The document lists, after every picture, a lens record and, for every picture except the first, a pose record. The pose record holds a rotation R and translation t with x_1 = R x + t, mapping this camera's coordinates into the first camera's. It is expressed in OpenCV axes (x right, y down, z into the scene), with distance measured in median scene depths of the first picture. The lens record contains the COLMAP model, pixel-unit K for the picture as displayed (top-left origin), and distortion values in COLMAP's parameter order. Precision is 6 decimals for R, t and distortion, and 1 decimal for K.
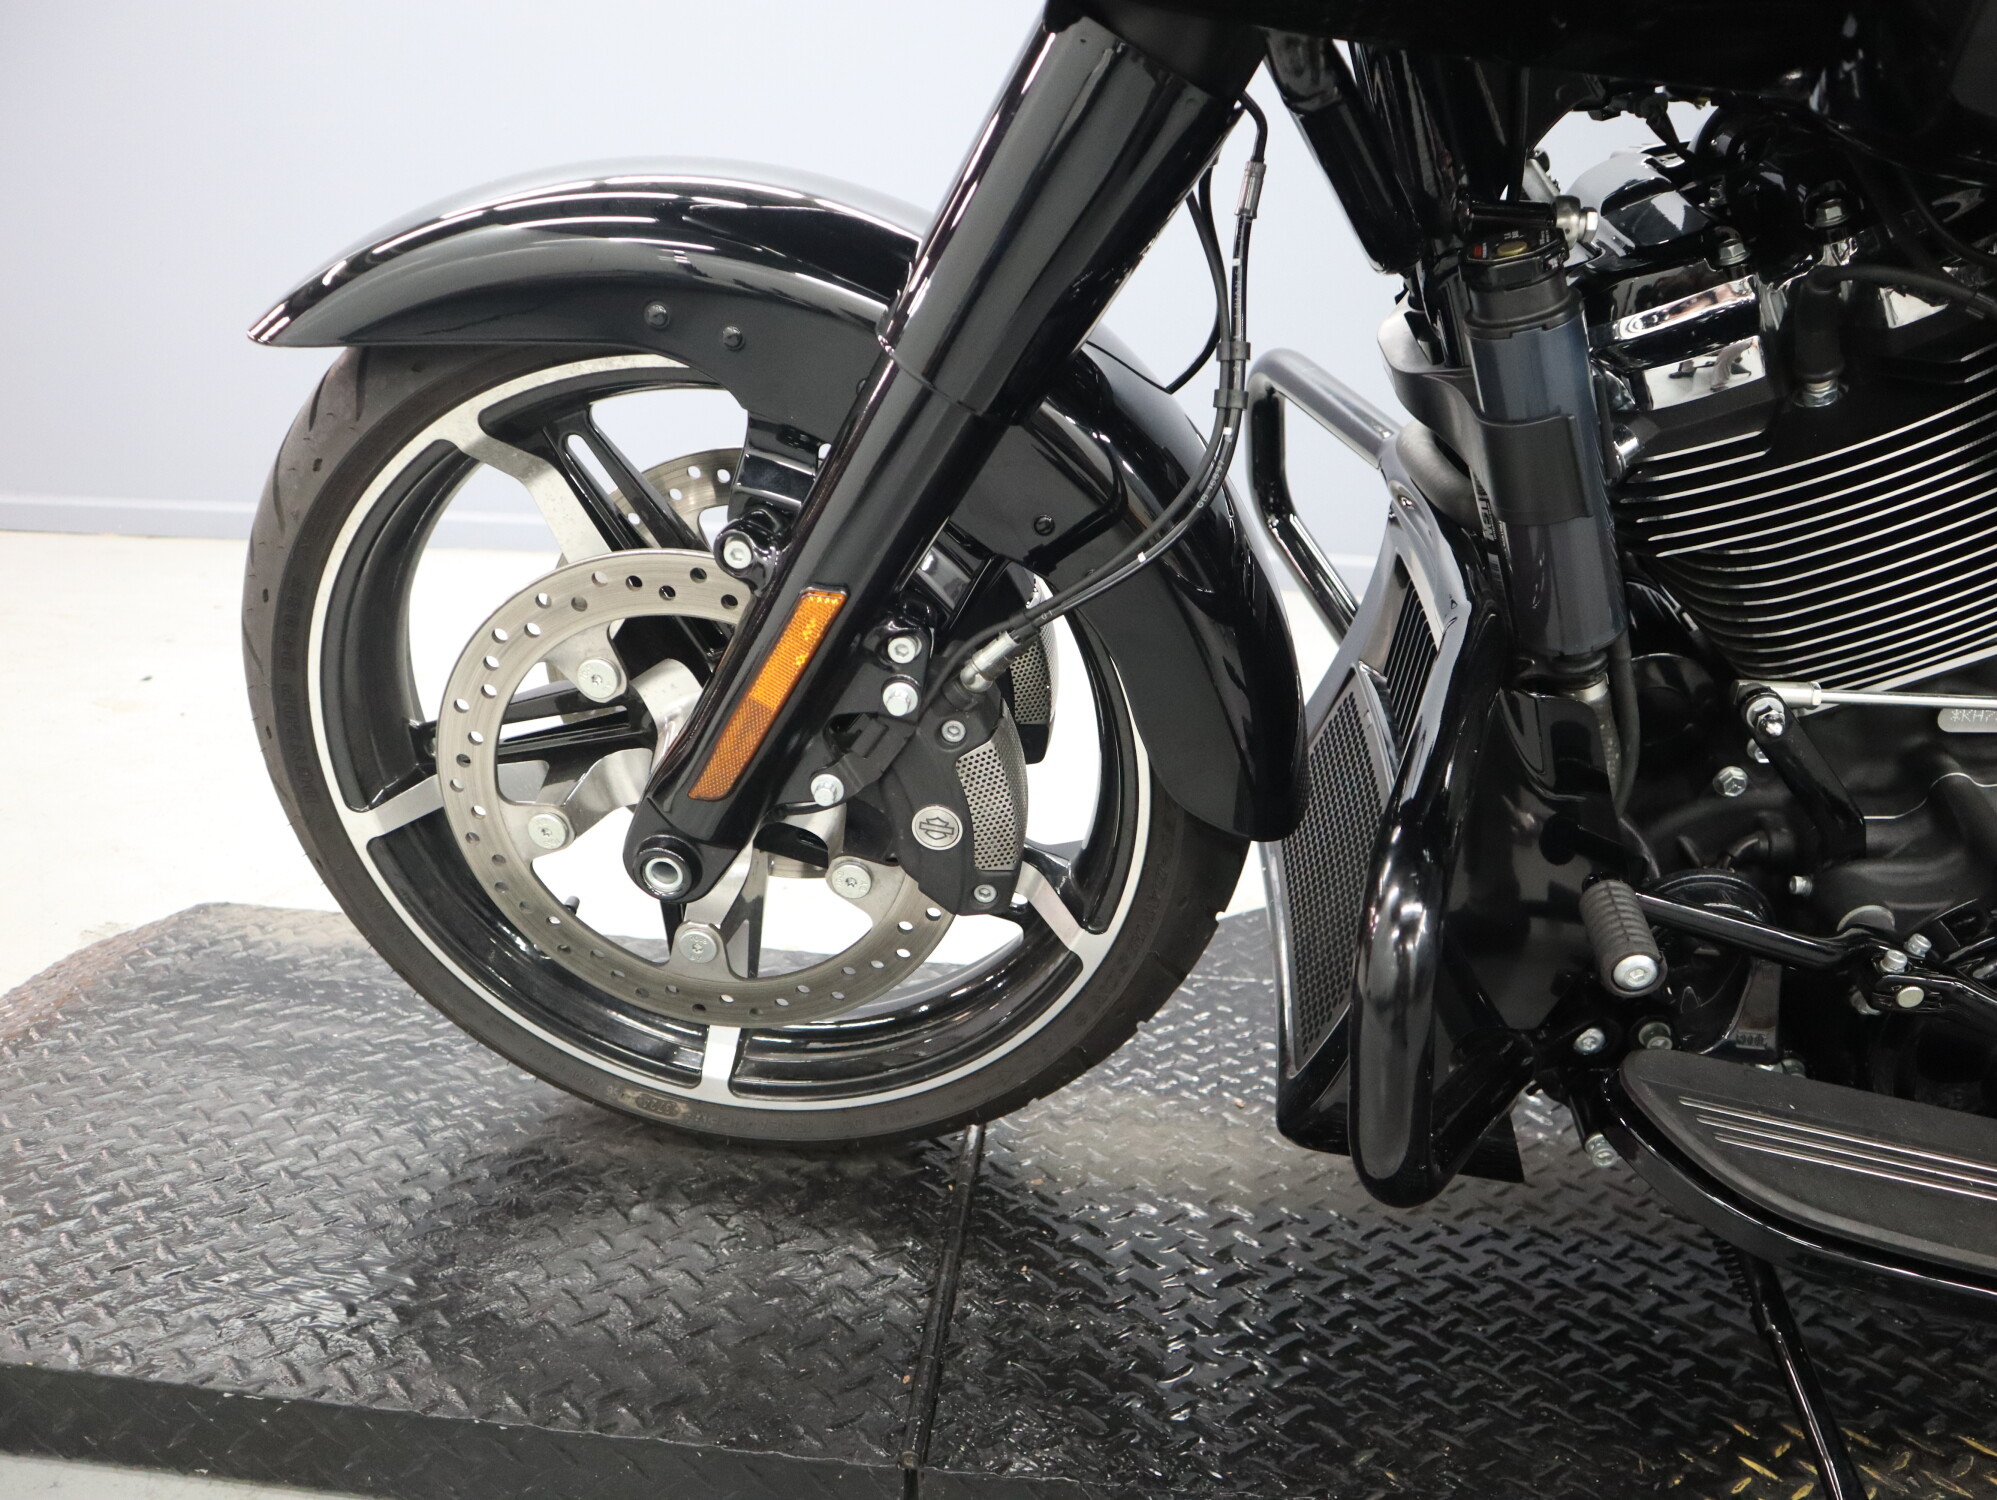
lens RADIAL K [[1569.6, 0, 977.6], [0, 1569.6, 762.9], [0, 0, 1]] dist [-0.122275, 0.074667]
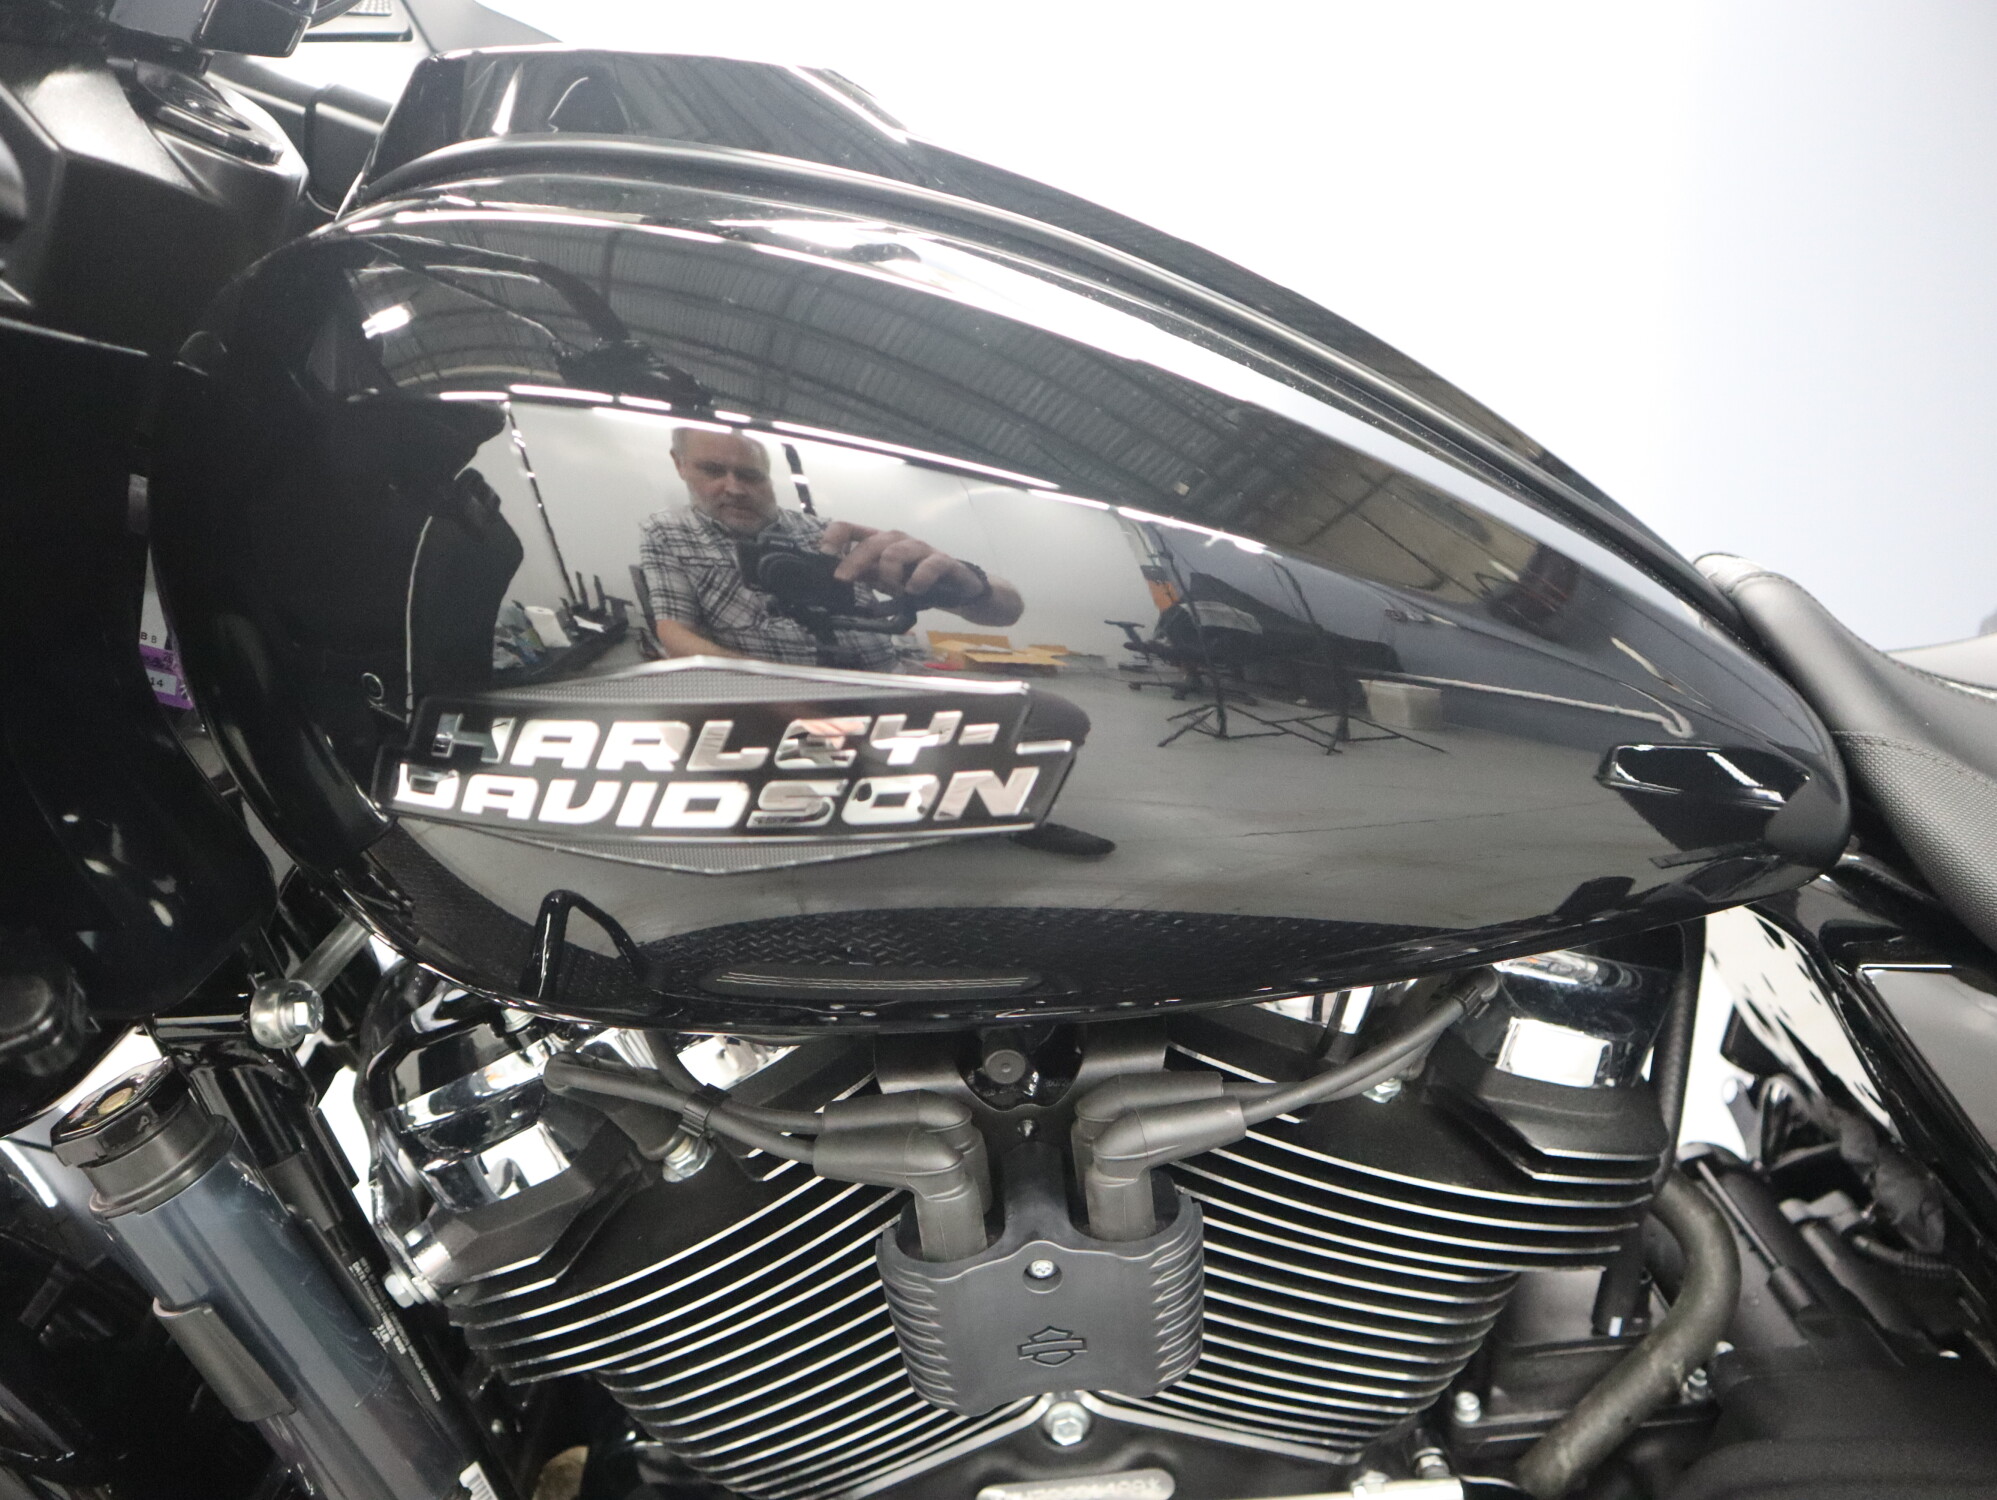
lens RADIAL K [[1569.6, 0, 987.4], [0, 1569.6, 767.1], [0, 0, 1]] dist [-0.122275, 0.074667]
pose [[0.992012, -0.098740, 0.078500, 0.569923], [0.112391, 0.974415, -0.194636, -0.230238], [-0.057273, 0.201904, 0.977729, 0.132492]]
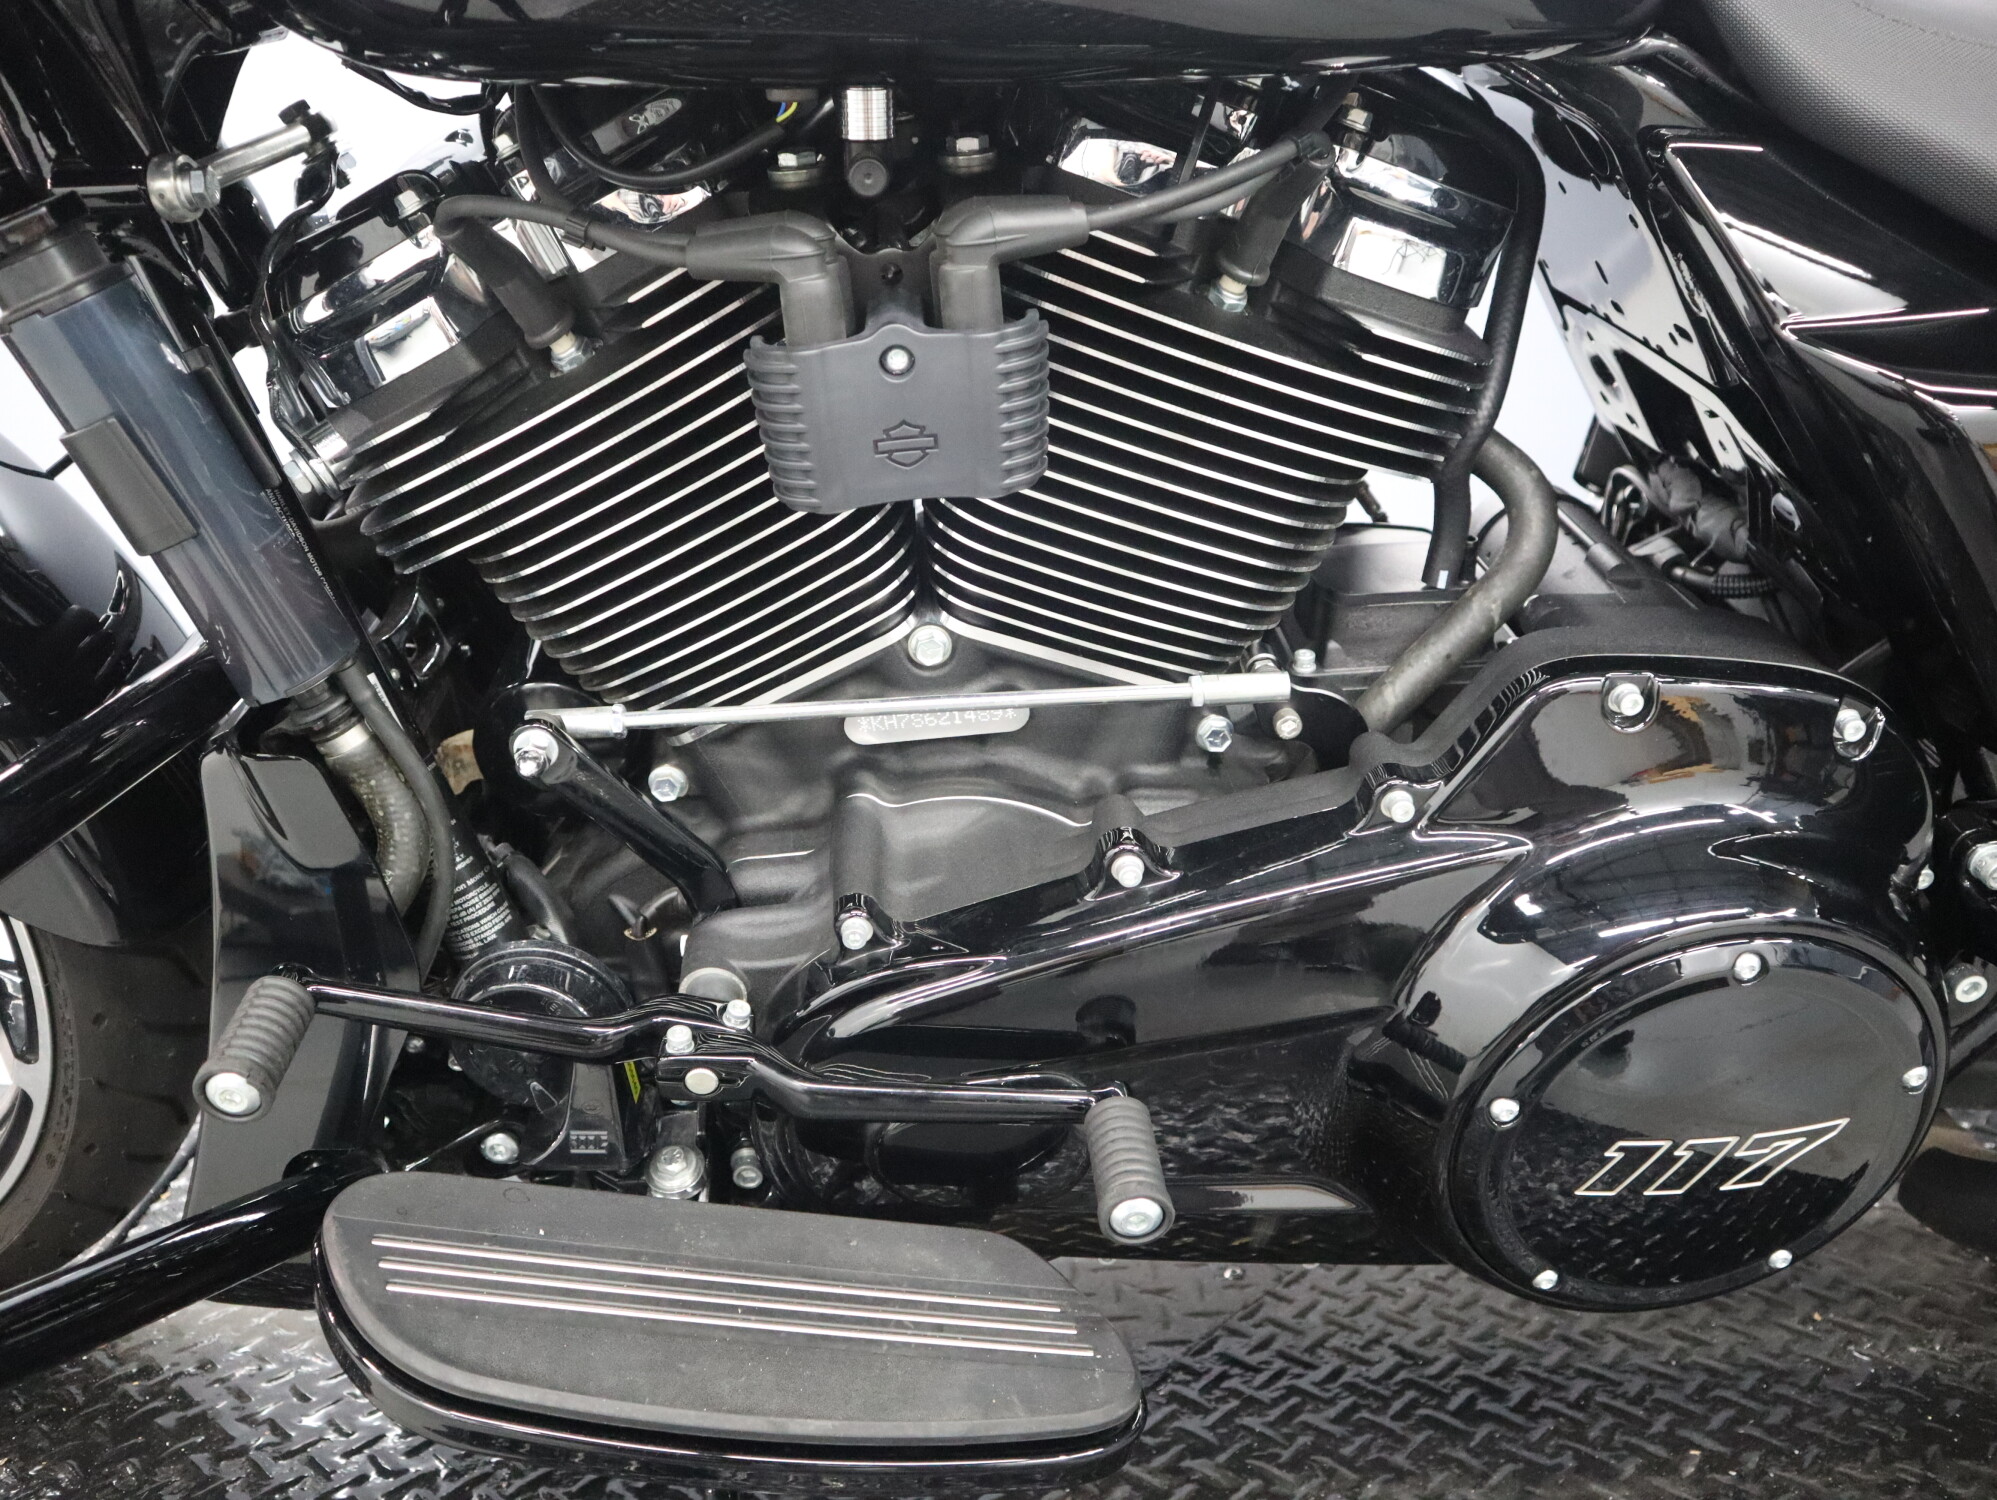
lens RADIAL K [[1569.6, 0, 992.5], [0, 1569.6, 754.9], [0, 0, 1]] dist [-0.122275, 0.074667]
pose [[0.989097, -0.090825, 0.115925, 0.568199], [0.094694, 0.995104, -0.028308, 0.014751], [-0.112786, 0.038977, 0.992855, 0.116572]]
